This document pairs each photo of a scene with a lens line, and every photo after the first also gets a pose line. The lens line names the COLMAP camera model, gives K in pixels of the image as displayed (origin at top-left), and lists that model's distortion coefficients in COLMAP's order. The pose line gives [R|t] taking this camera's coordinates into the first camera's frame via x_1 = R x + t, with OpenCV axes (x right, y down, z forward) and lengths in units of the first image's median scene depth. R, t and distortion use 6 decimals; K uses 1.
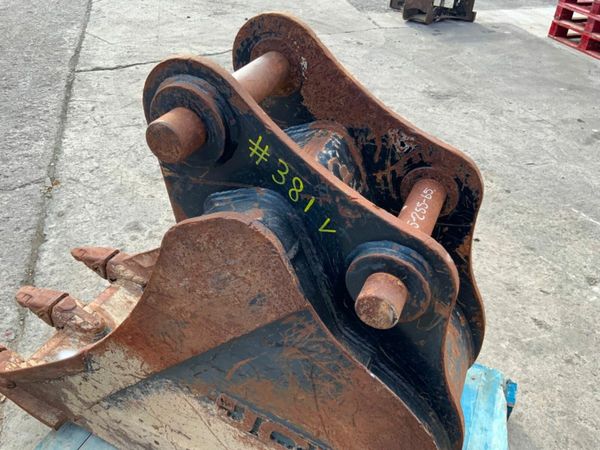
lens RADIAL K [[498.1, 0, 300.3], [0, 498.1, 227.1], [0, 0, 1]] dist [0.089466, -0.178708]
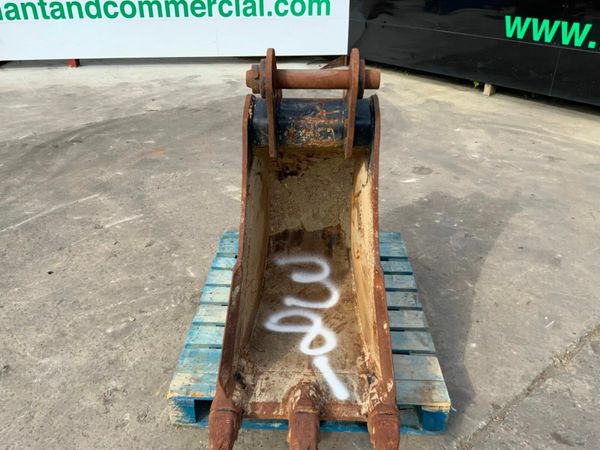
lens RADIAL K [[498.1, 0, 300.3], [0, 498.1, 227.1], [0, 0, 1]] dist [0.089466, -0.178708]
pose [[-0.388480, -0.481446, 0.785680, -0.873675], [0.539349, 0.572524, 0.617510, -0.535291], [-0.747118, 0.663646, 0.037253, 0.610504]]
